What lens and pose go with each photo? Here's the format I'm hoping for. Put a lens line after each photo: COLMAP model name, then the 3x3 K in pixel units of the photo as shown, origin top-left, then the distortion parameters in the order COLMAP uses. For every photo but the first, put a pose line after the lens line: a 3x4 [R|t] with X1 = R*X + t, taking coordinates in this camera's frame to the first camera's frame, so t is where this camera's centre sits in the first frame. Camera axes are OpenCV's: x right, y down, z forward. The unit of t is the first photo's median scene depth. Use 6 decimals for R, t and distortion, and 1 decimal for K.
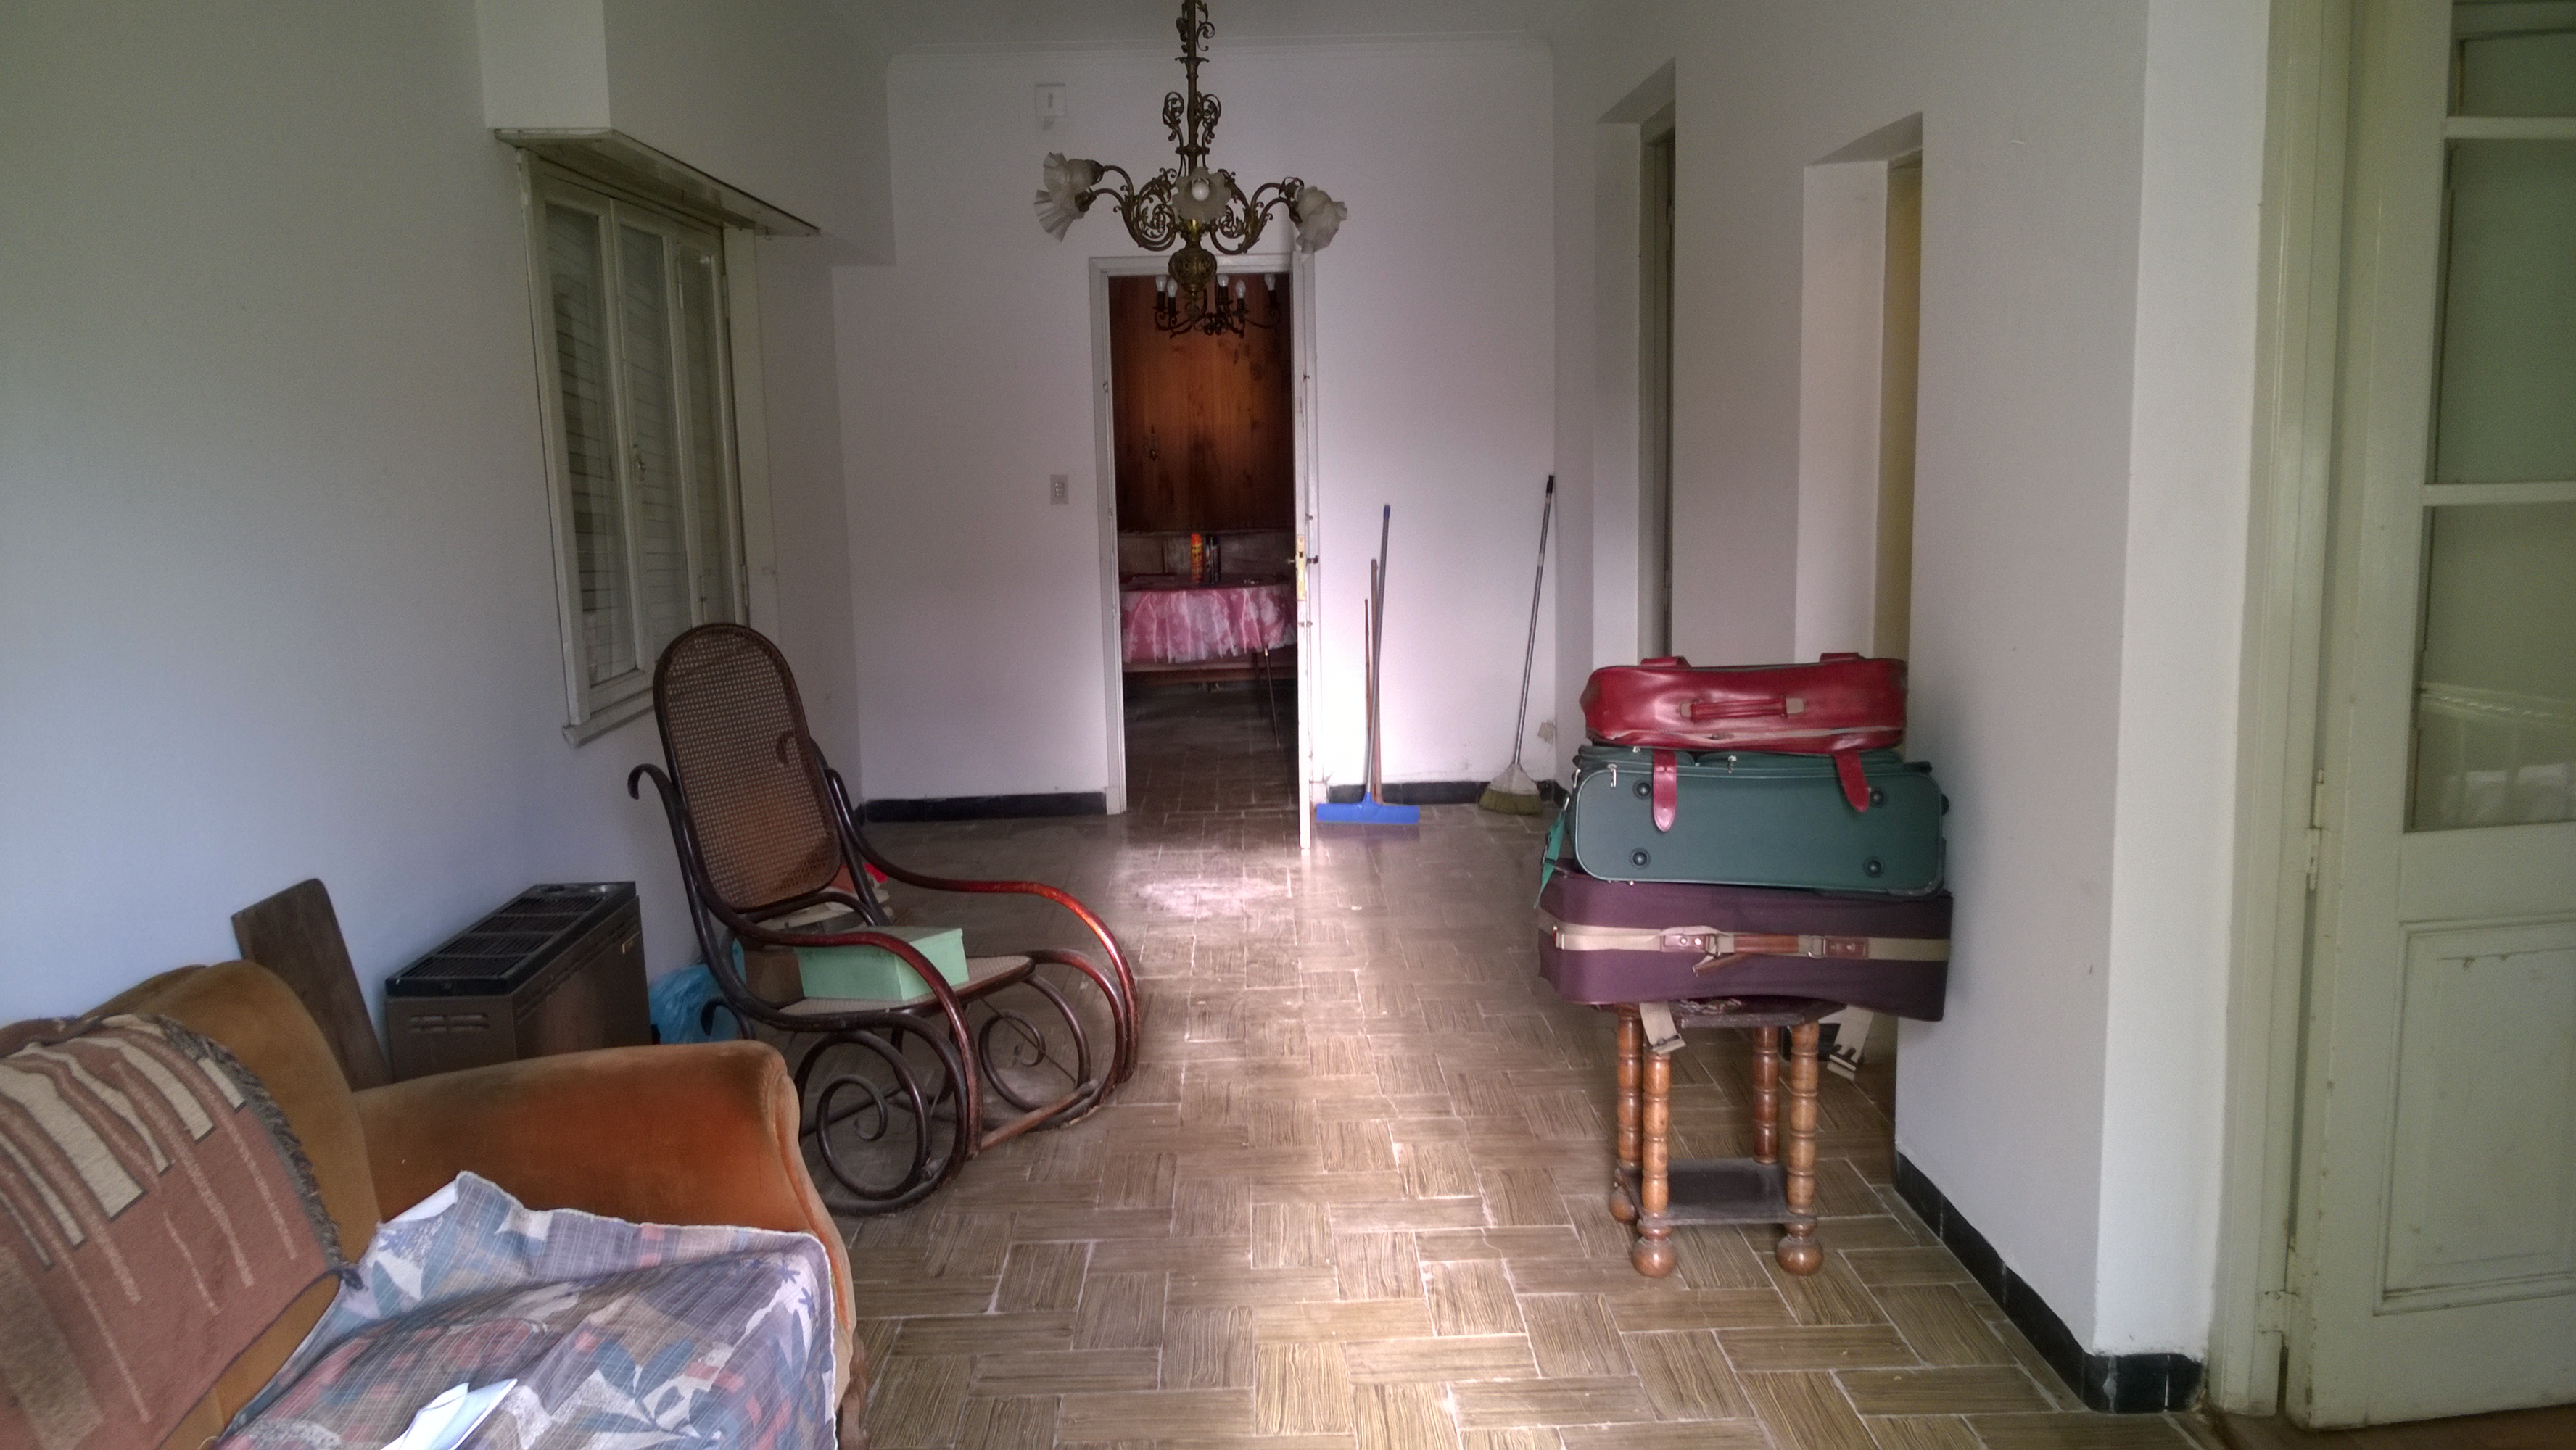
lens RADIAL K [[2014.2, 0, 1288.0], [0, 2014.2, 725.0], [0, 0, 1]] dist [-0.012085, -0.007706]
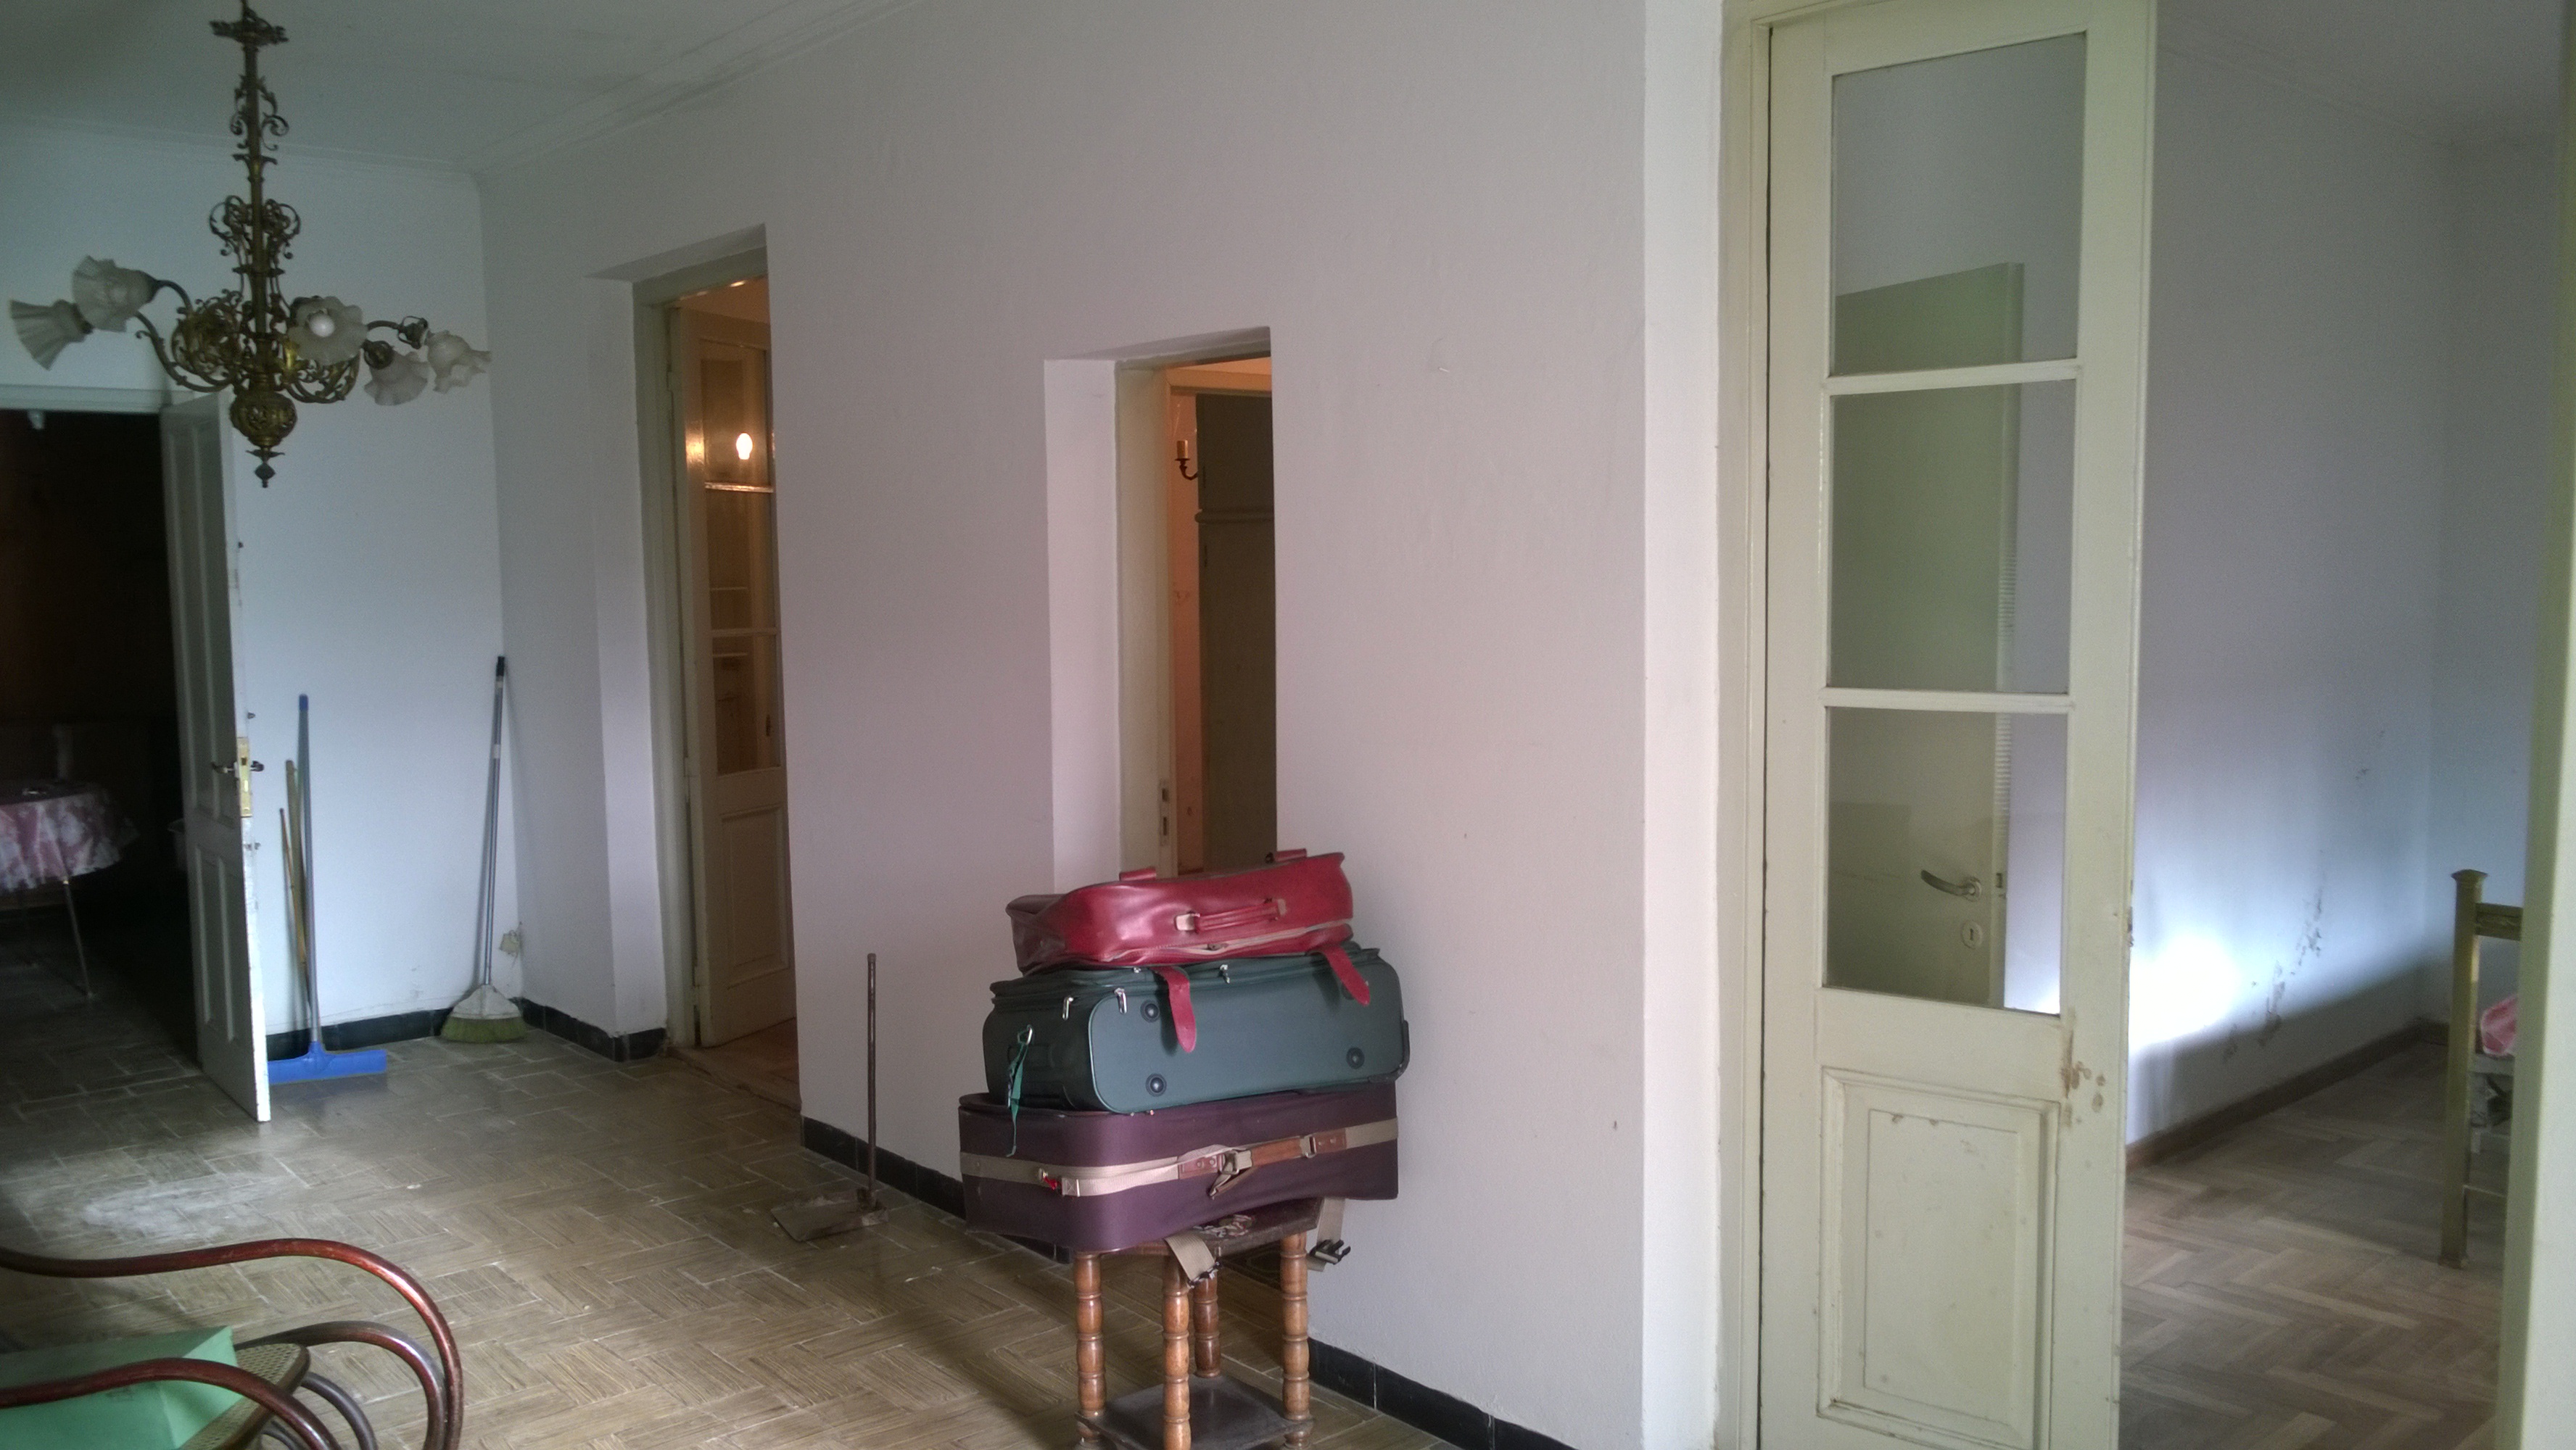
lens RADIAL K [[1980.5, 0, 1288.0], [0, 1980.5, 725.0], [0, 0, 1]] dist [-0.006197, -0.002347]
pose [[0.763504, -0.040130, 0.644555, -0.249226], [0.087641, 0.995273, -0.041849, -0.038650], [-0.639829, 0.088441, 0.763412, 0.159831]]
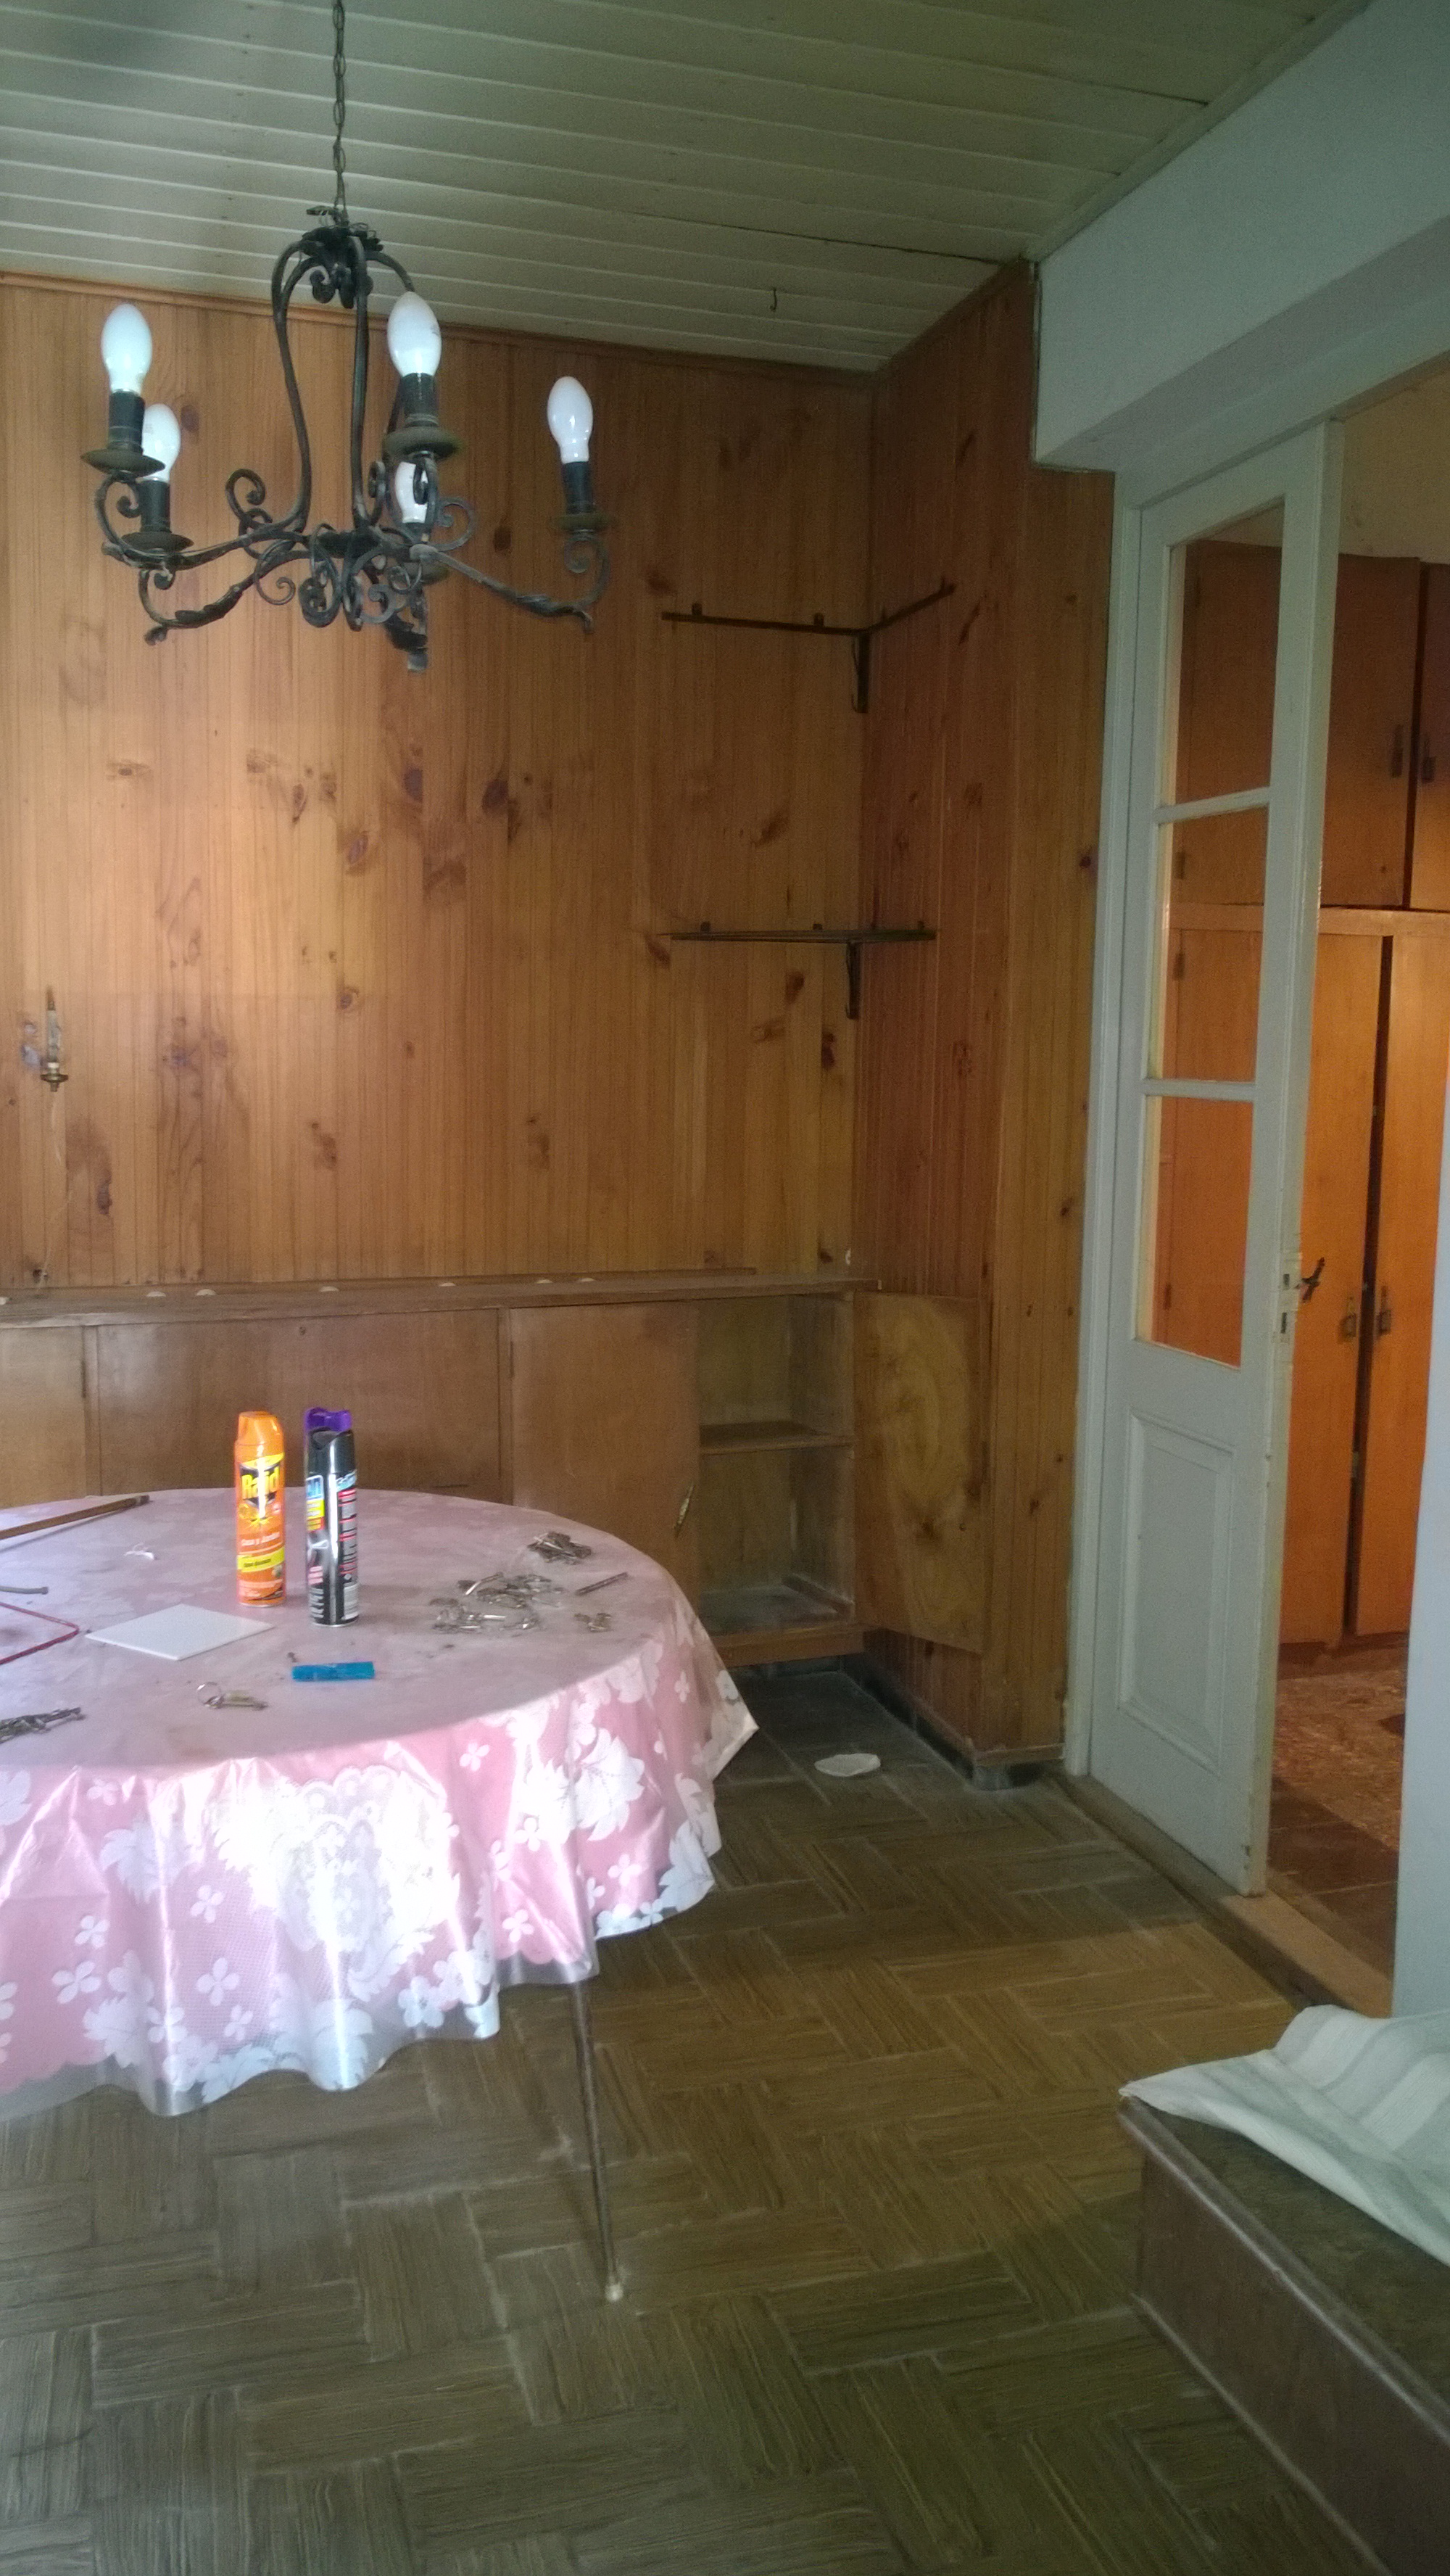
lens RADIAL K [[1980.5, 0, 725.0], [0, 1980.5, 1288.0], [0, 0, 1]] dist [-0.006197, -0.002347]
pose [[0.960498, 0.006154, 0.278217, -0.104879], [-0.001257, 0.999841, -0.017777, -0.190022], [-0.278283, 0.016725, 0.960354, 1.341059]]
